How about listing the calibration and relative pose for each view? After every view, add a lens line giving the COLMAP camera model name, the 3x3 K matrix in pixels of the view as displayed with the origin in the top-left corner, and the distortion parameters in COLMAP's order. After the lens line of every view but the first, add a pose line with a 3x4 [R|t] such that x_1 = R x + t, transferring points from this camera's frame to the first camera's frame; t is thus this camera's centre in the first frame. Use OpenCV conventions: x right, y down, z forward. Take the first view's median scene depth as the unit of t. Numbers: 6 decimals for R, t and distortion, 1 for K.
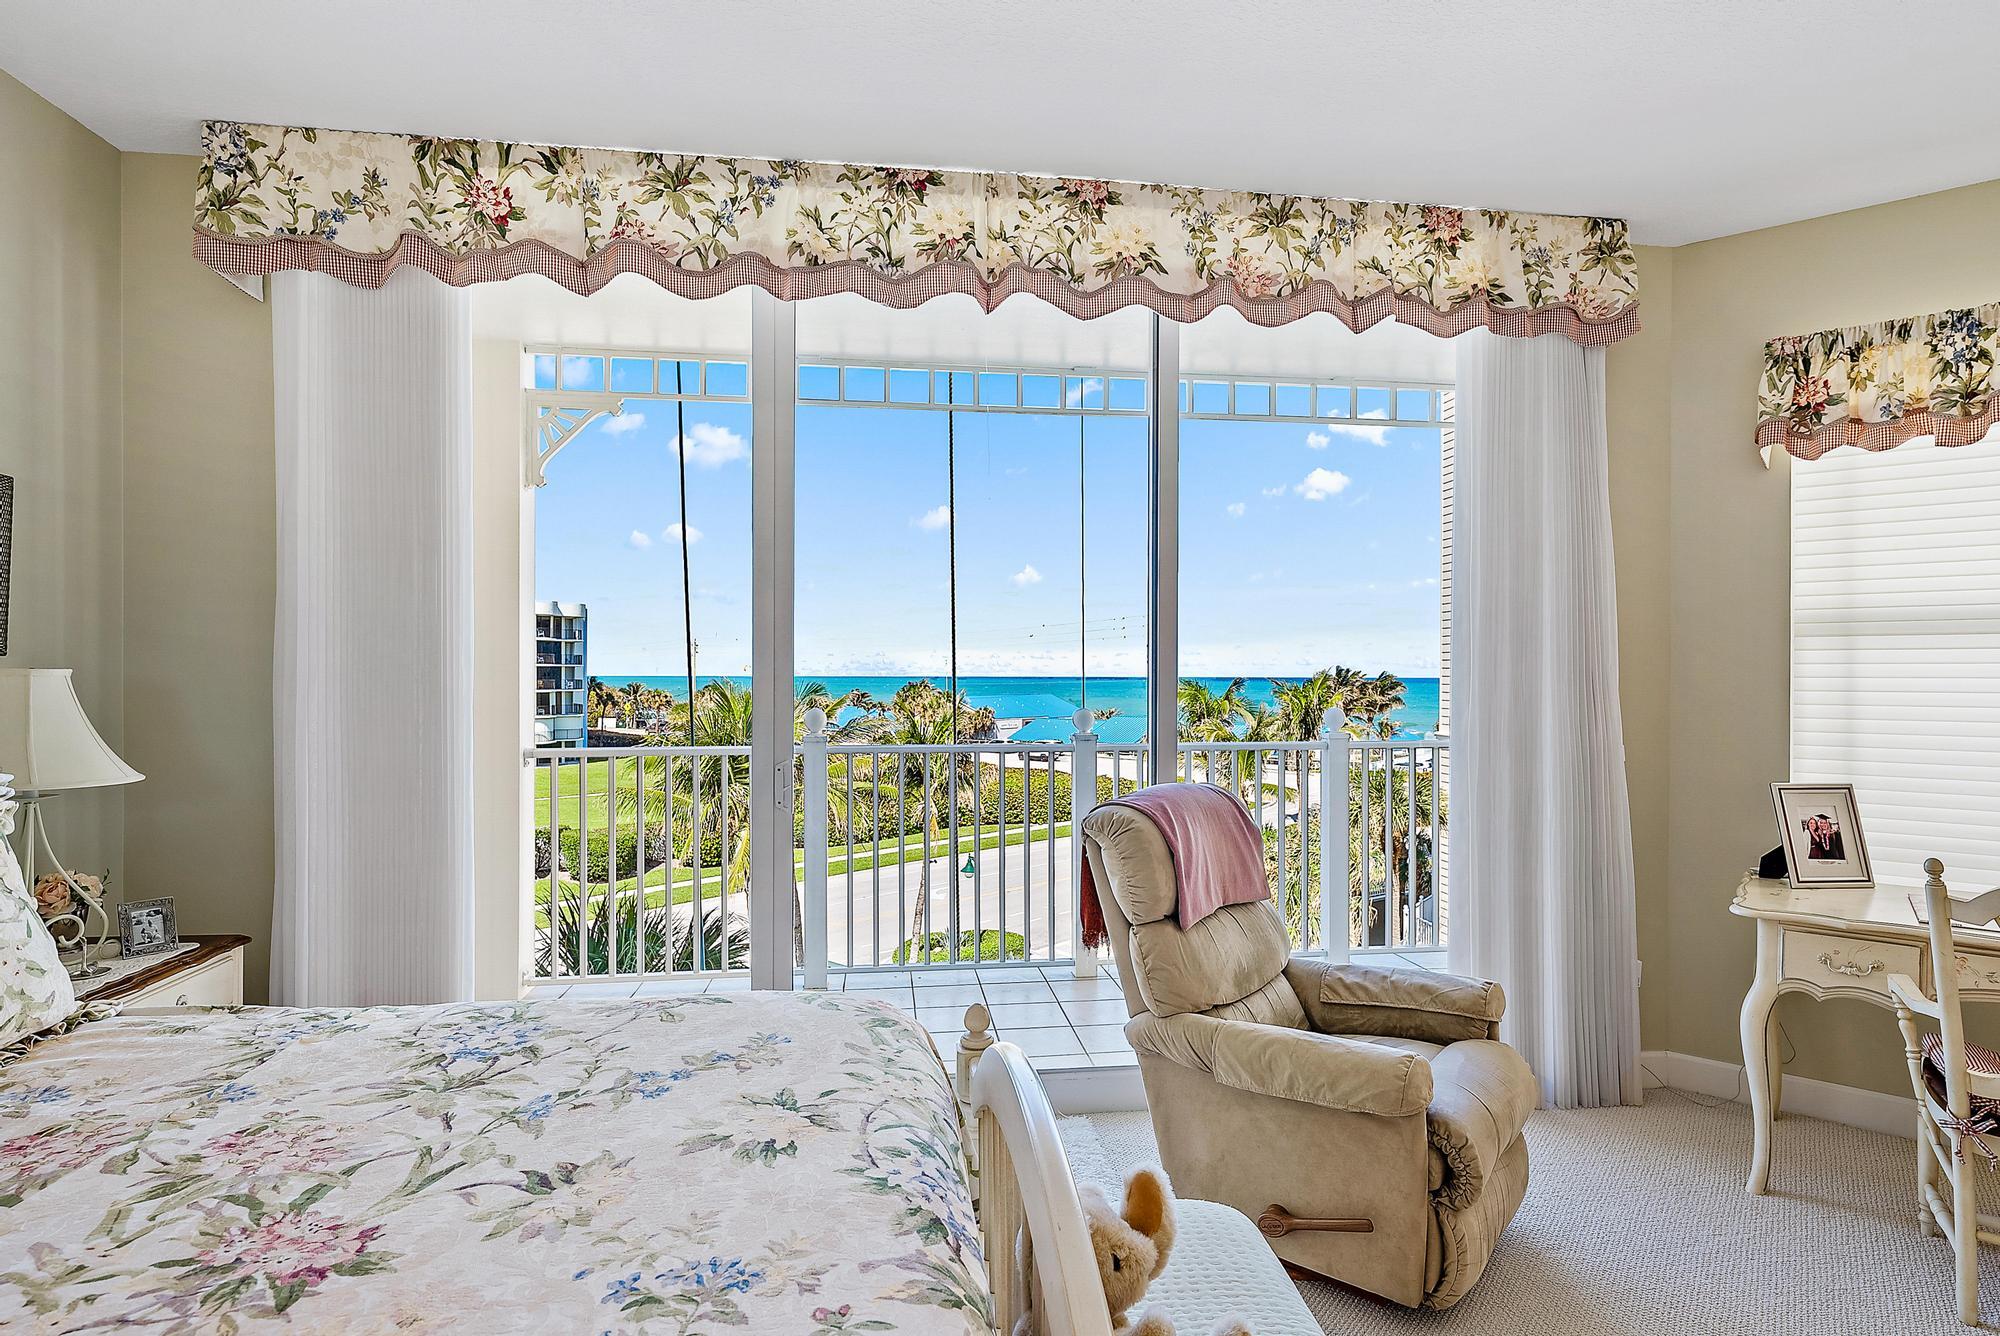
lens RADIAL K [[1027.9, 0, 1005.1], [0, 1027.9, 689.1], [0, 0, 1]] dist [0.005312, -0.001514]
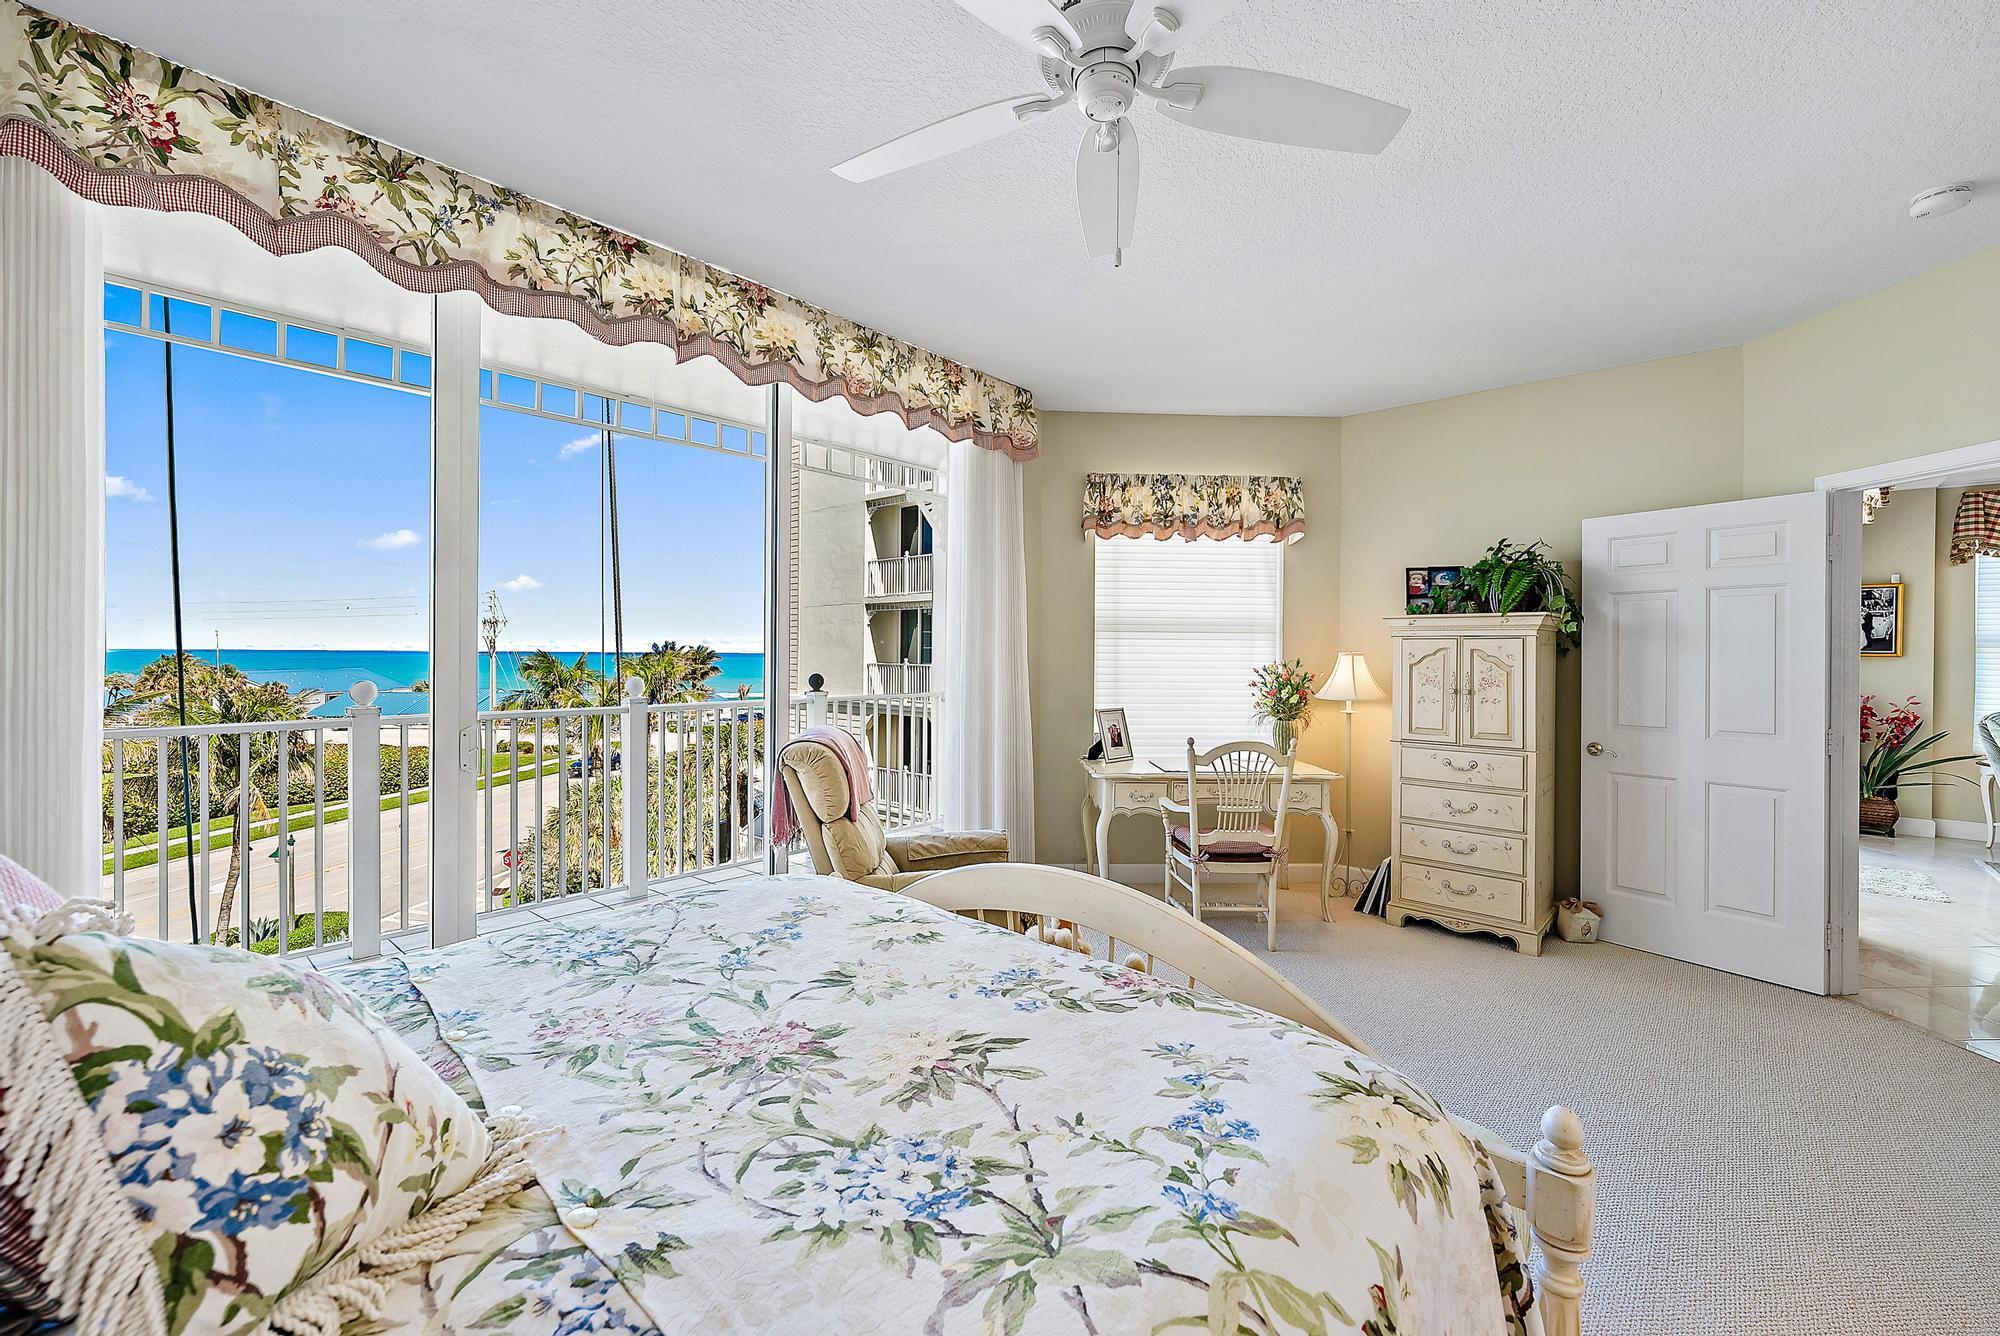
lens RADIAL K [[819.4, 0, 1000.0], [0, 819.4, 668.0], [0, 0, 1]] dist [-0.001534, -0.000202]
pose [[0.758777, -0.008401, 0.651296, -0.385683], [0.003403, 0.999954, 0.008934, 0.001901], [-0.651341, -0.004562, 0.758771, -0.027974]]
